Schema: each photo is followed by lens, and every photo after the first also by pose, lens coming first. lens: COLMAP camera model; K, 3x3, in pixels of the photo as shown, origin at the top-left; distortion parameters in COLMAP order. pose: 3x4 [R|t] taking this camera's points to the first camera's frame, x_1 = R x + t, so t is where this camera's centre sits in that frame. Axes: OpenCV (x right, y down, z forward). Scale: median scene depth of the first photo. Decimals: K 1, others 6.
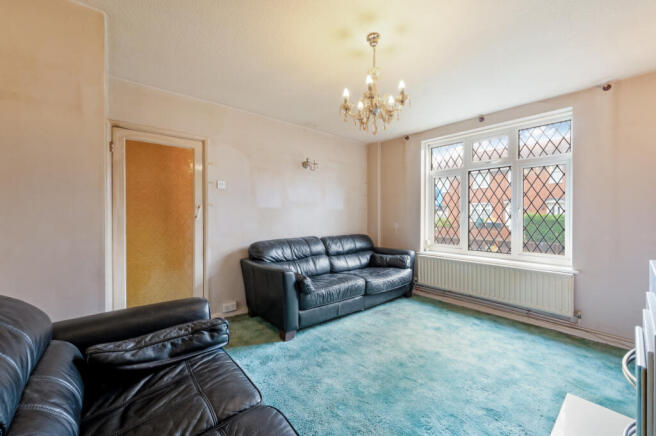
lens RADIAL K [[260.9, 0, 330.1], [0, 260.9, 216.5], [0, 0, 1]] dist [0.000396, 0.000084]
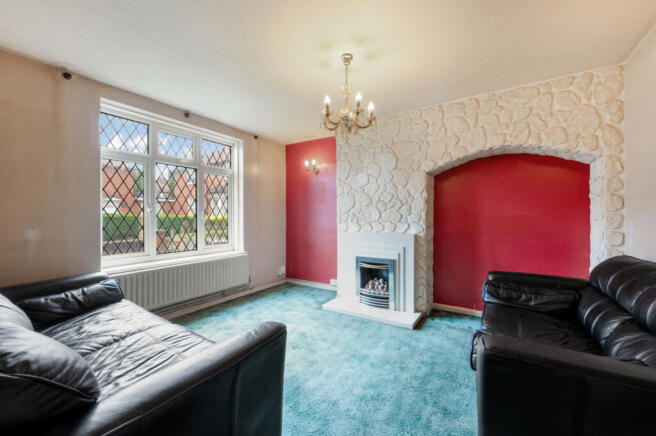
lens RADIAL K [[260.9, 0, 330.0], [0, 260.9, 214.4], [0, 0, 1]] dist [0.000396, 0.000084]
pose [[-0.292240, 0.002217, 0.956343, -0.534169], [0.009289, 0.999957, 0.000521, 0.000977], [-0.956300, 0.009035, -0.292248, 0.835082]]
